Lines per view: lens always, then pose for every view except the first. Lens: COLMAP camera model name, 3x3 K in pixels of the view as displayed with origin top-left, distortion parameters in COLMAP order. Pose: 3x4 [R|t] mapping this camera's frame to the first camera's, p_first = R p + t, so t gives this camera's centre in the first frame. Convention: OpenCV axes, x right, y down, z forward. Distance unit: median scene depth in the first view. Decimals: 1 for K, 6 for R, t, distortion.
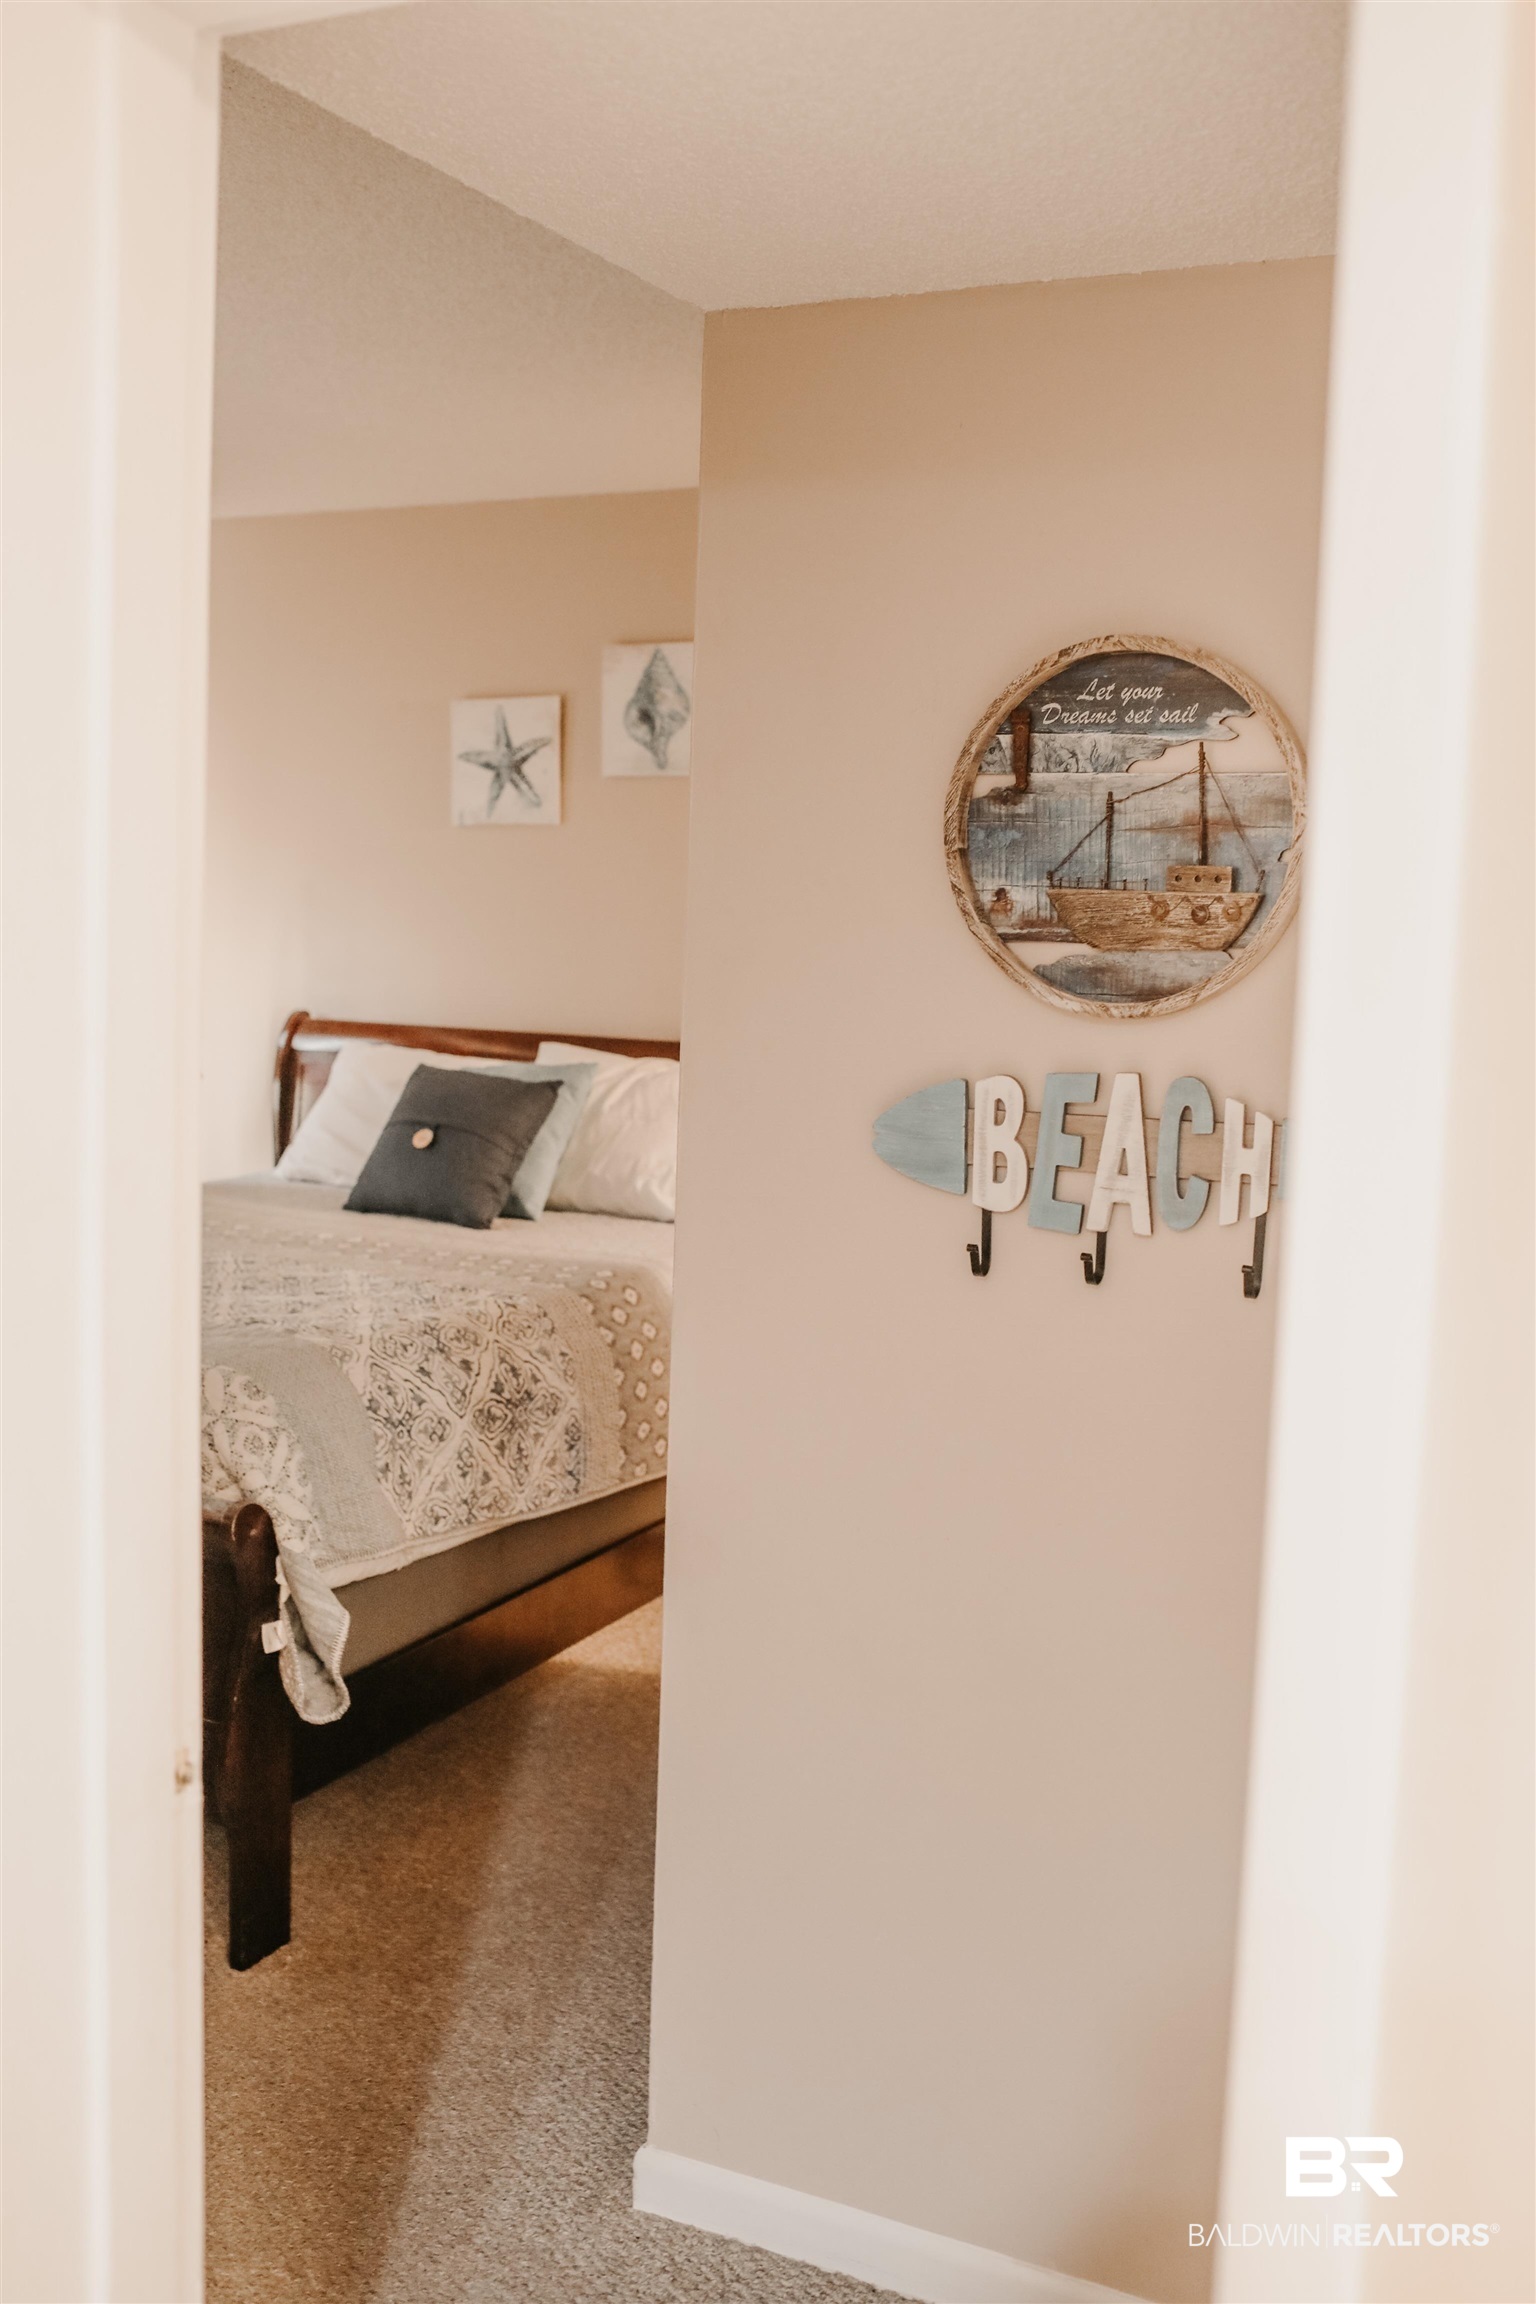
lens RADIAL K [[2219.1, 0, 774.3], [0, 2219.1, 1142.4], [0, 0, 1]] dist [-0.114547, 0.143958]
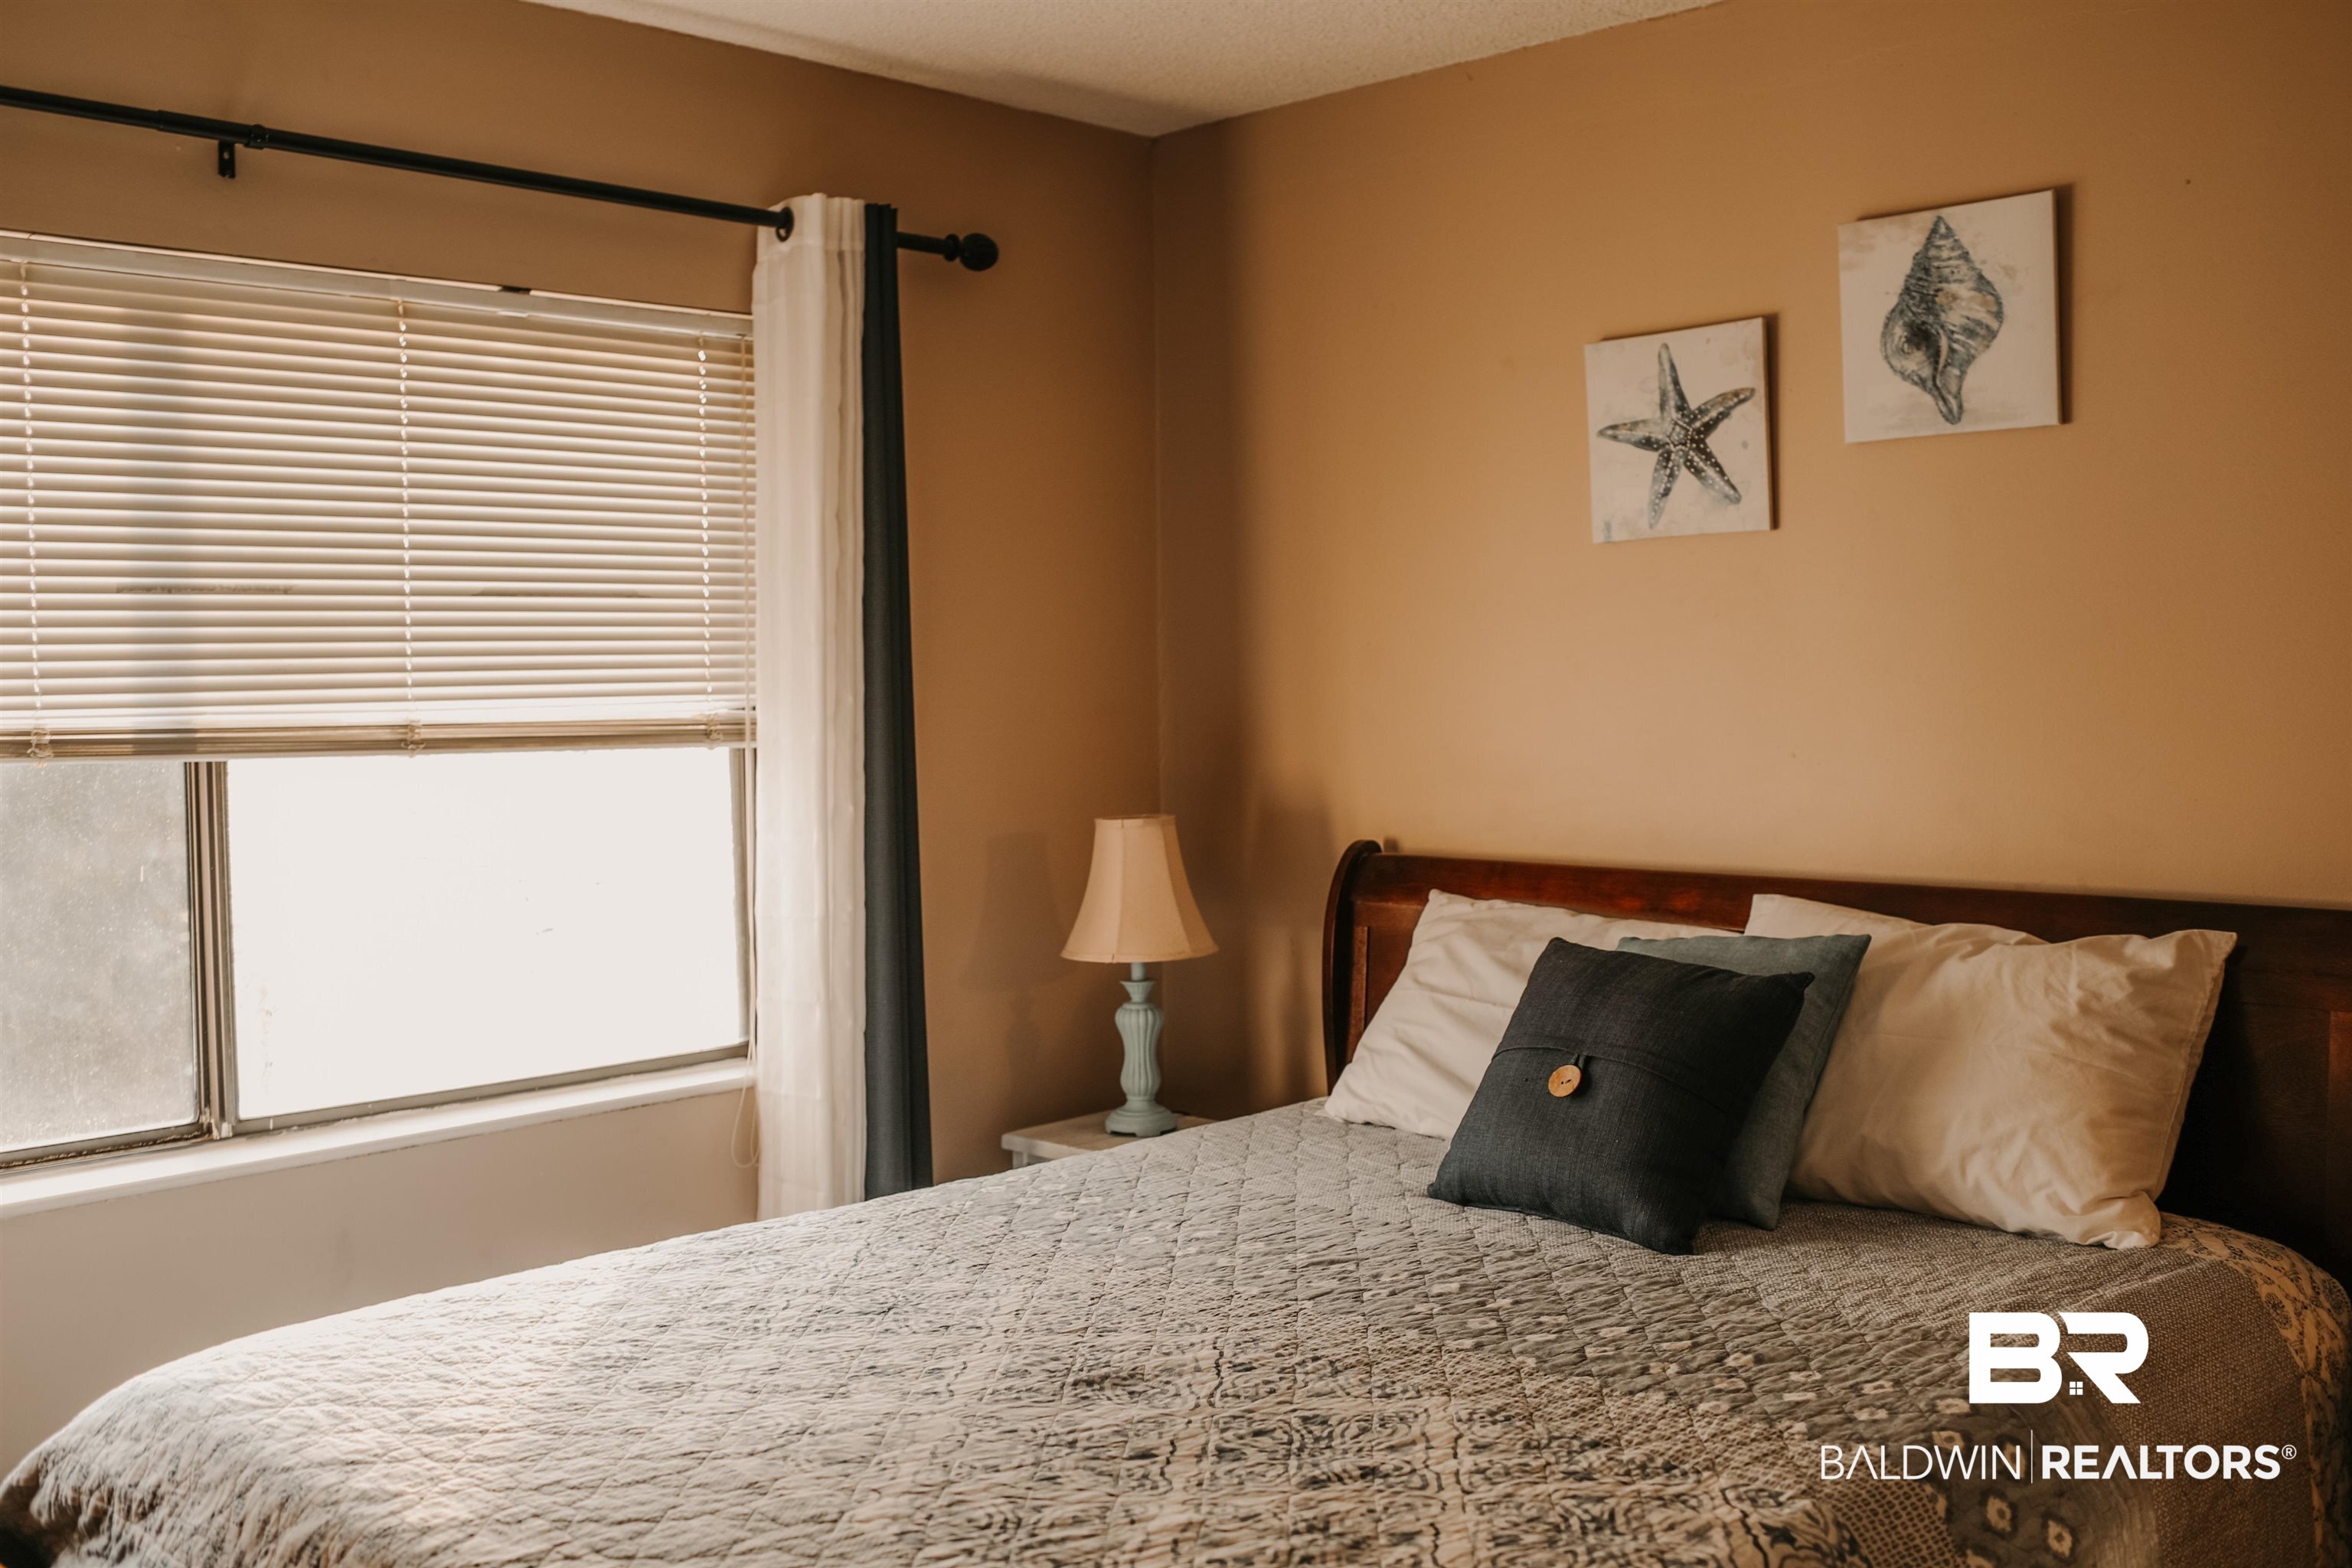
lens RADIAL K [[2265.3, 0, 1169.1], [0, 2265.3, 777.4], [0, 0, 1]] dist [-0.114547, 0.143958]
pose [[0.950306, -0.032839, -0.309580, -0.067506], [0.012347, 0.997614, -0.067923, -0.037857], [0.311072, 0.060725, 0.948444, 0.380095]]
